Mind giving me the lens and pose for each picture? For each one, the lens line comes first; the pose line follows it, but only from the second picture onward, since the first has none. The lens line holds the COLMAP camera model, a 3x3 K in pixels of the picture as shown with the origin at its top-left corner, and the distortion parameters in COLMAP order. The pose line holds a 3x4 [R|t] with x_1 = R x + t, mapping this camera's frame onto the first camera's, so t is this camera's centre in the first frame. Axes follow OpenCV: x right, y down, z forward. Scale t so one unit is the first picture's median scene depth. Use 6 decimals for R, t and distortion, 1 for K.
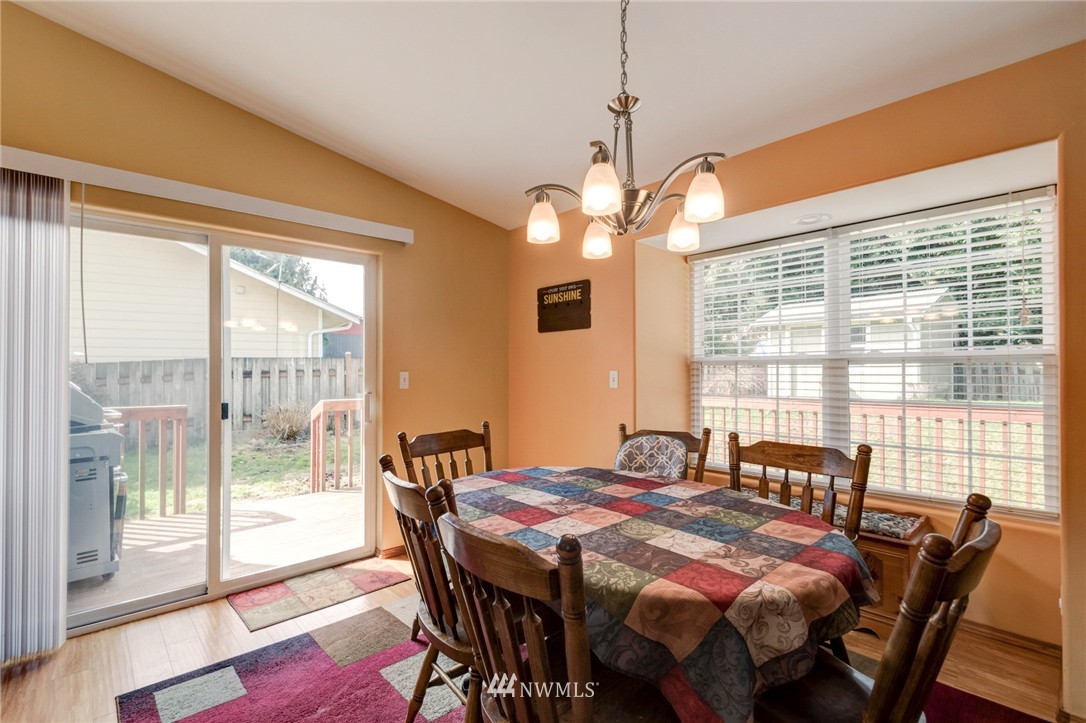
lens RADIAL K [[499.6, 0, 548.0], [0, 499.6, 365.1], [0, 0, 1]] dist [0.017443, -0.001902]
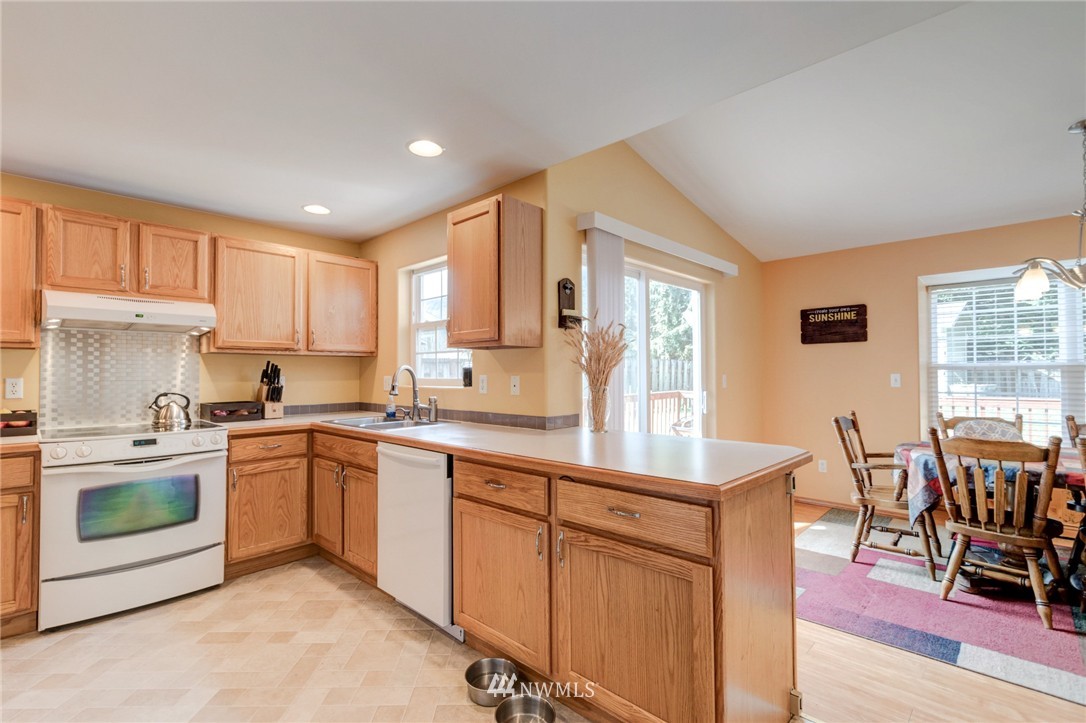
lens RADIAL K [[499.6, 0, 545.5], [0, 499.6, 361.2], [0, 0, 1]] dist [0.017443, -0.001902]
pose [[0.997642, 0.000385, 0.068628, -0.851140], [0.000639, 0.999889, -0.014909, -0.002759], [-0.068626, 0.014917, 0.997531, -0.259185]]
